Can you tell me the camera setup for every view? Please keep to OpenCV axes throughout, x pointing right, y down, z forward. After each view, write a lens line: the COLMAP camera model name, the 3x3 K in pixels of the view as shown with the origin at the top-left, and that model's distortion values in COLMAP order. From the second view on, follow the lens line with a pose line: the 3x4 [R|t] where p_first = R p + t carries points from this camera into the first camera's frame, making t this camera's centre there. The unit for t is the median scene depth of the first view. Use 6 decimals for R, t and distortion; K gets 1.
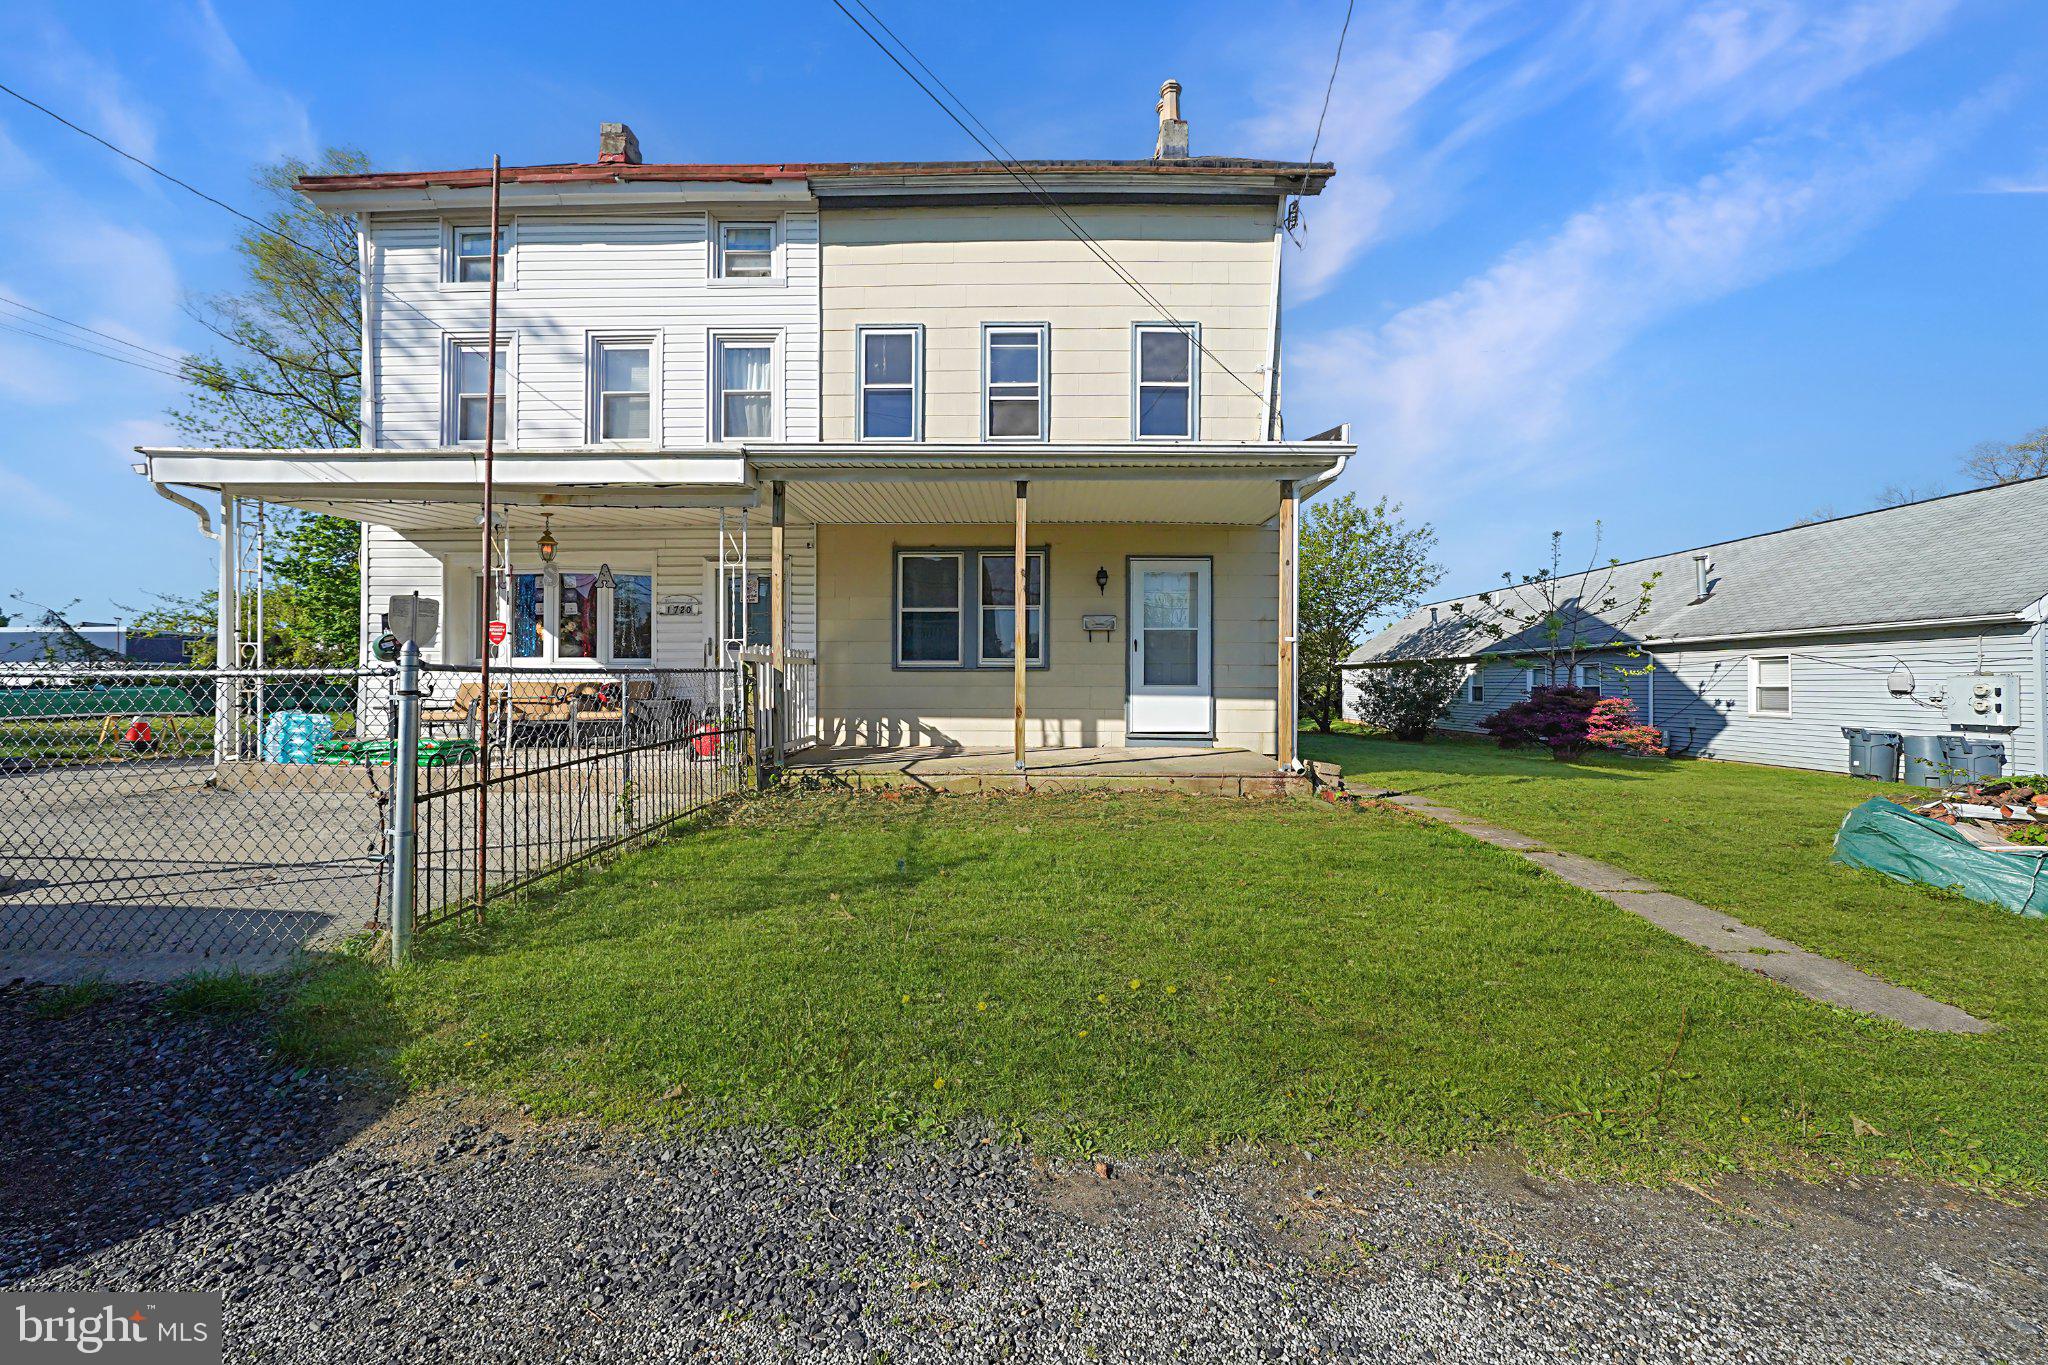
lens RADIAL K [[780.0, 0, 1056.4], [0, 780.0, 693.8], [0, 0, 1]] dist [-0.014220, 0.000045]
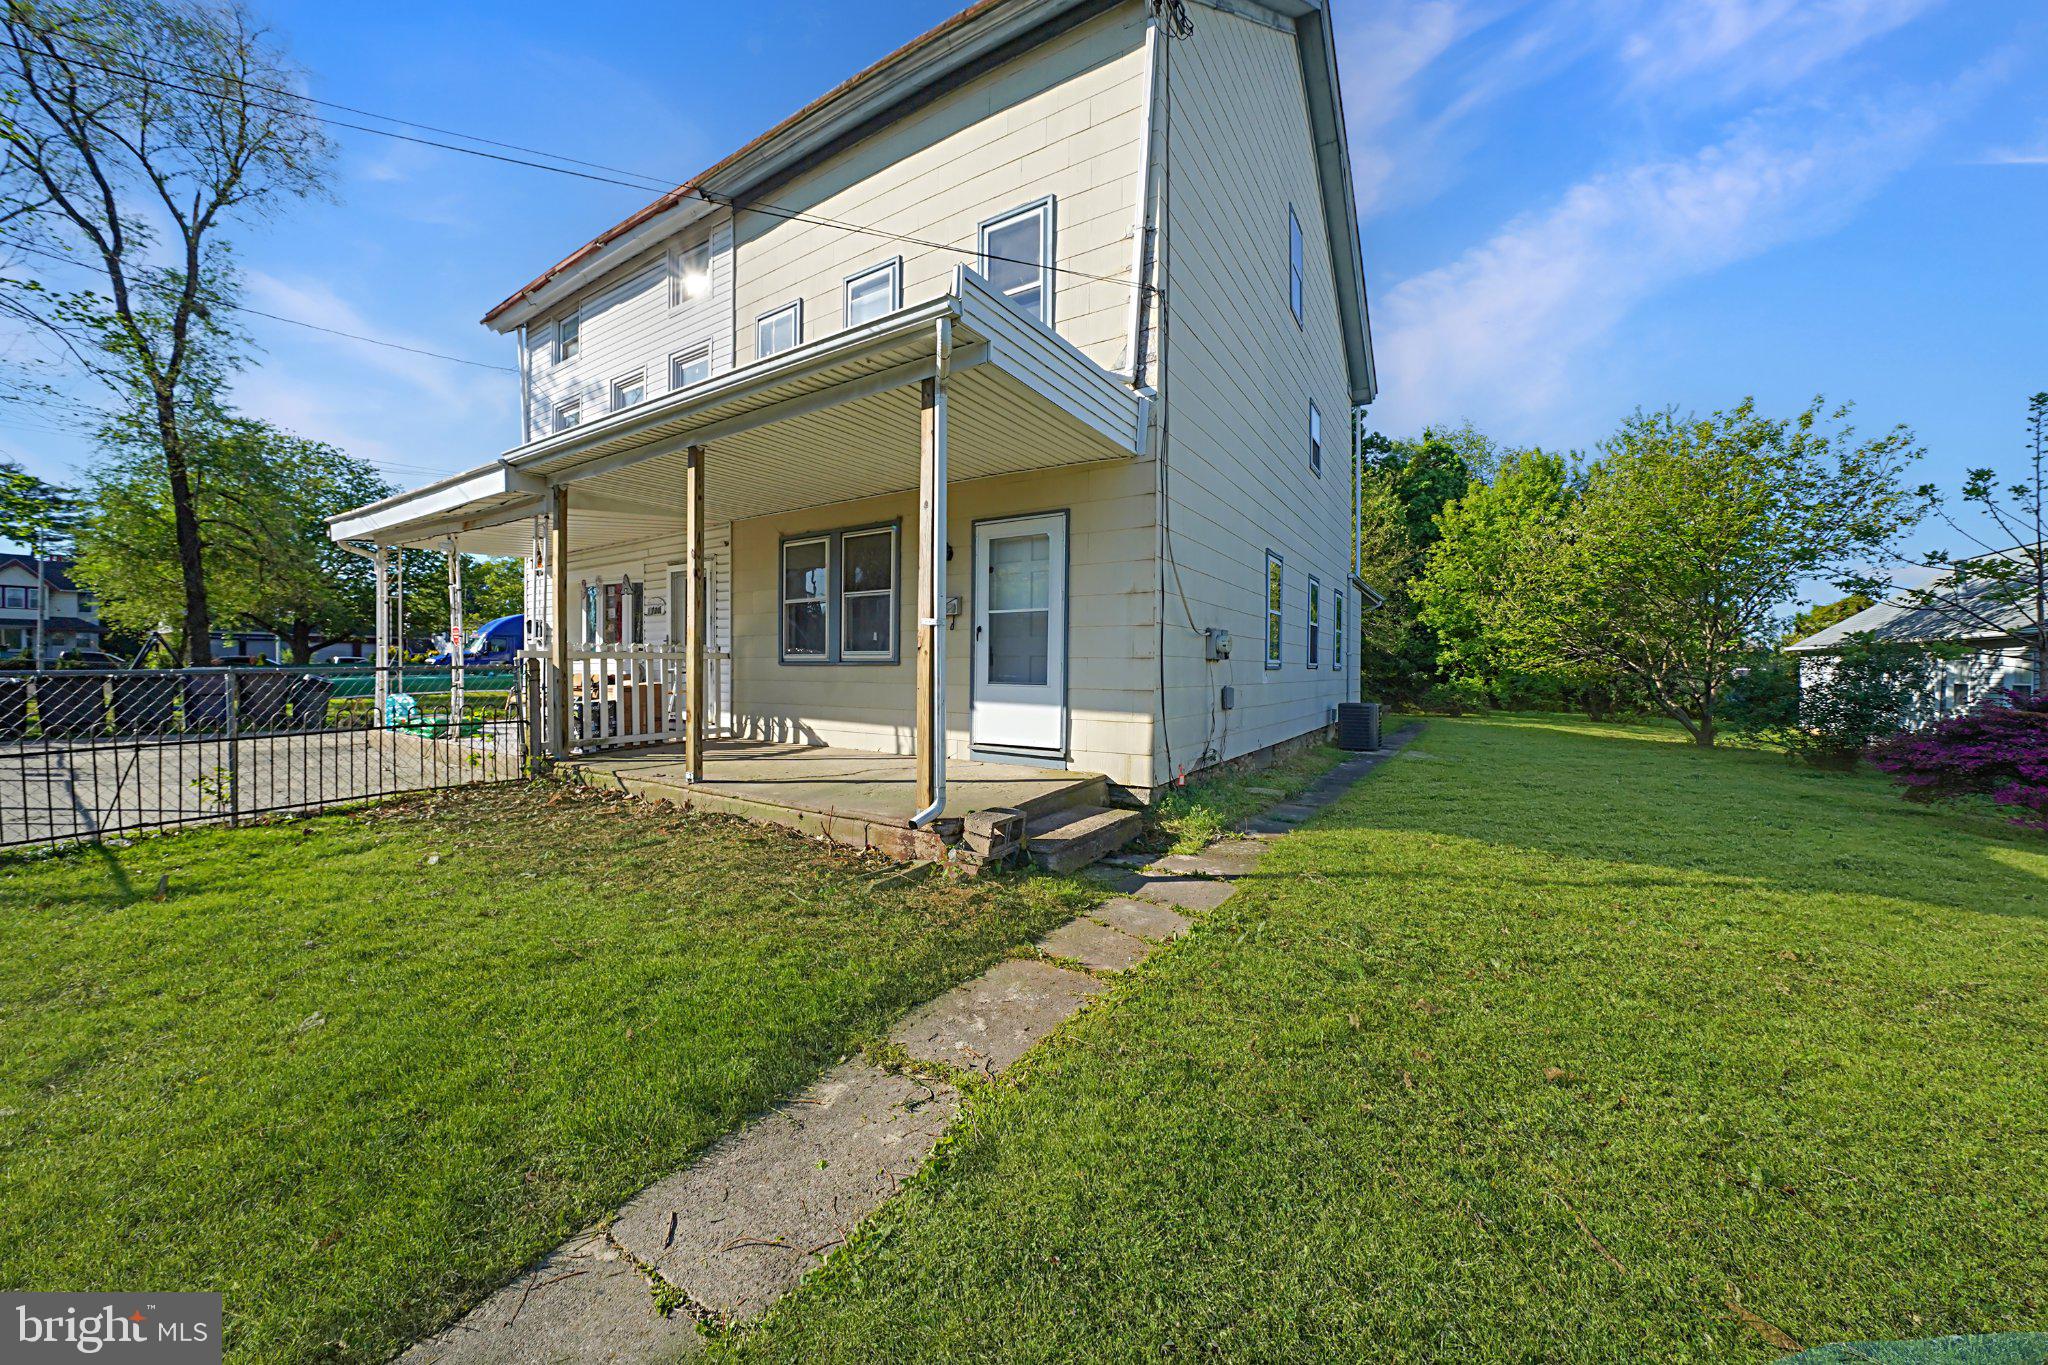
lens RADIAL K [[740.8, 0, 1011.4], [0, 740.8, 670.9], [0, 0, 1]] dist [-0.008170, -0.000035]
pose [[0.848293, 0.005664, -0.529497, 0.535968], [-0.015205, 0.999791, -0.013664, -0.014721], [0.529309, 0.019642, 0.848202, 0.394797]]
